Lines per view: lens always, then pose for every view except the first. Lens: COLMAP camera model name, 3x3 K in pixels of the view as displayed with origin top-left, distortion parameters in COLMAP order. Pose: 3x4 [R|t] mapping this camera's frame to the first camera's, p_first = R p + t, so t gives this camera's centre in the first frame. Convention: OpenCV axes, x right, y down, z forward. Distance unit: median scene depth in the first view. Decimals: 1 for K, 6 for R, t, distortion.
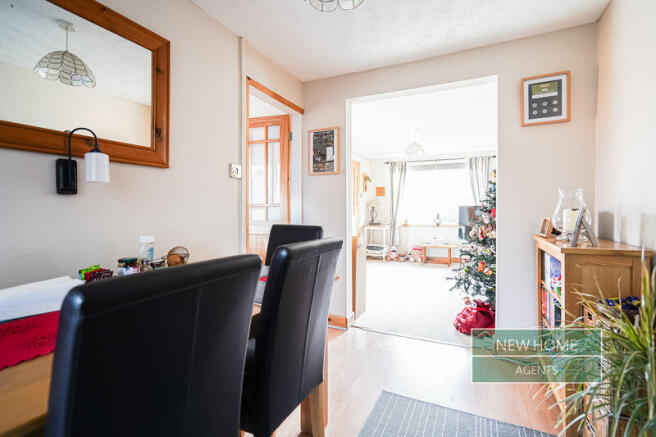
lens RADIAL K [[304.8, 0, 334.0], [0, 304.8, 215.7], [0, 0, 1]] dist [-0.004782, 0.001227]
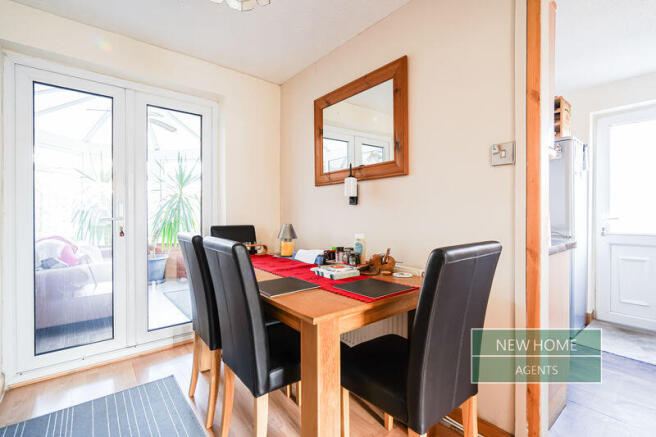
lens RADIAL K [[304.8, 0, 326.6], [0, 304.8, 215.4], [0, 0, 1]] dist [-0.004782, 0.001227]
pose [[-0.436876, 0.004454, -0.899511, 0.170652], [-0.014326, 0.999826, 0.011909, -0.006911], [0.899408, 0.018090, -0.436736, 0.387019]]
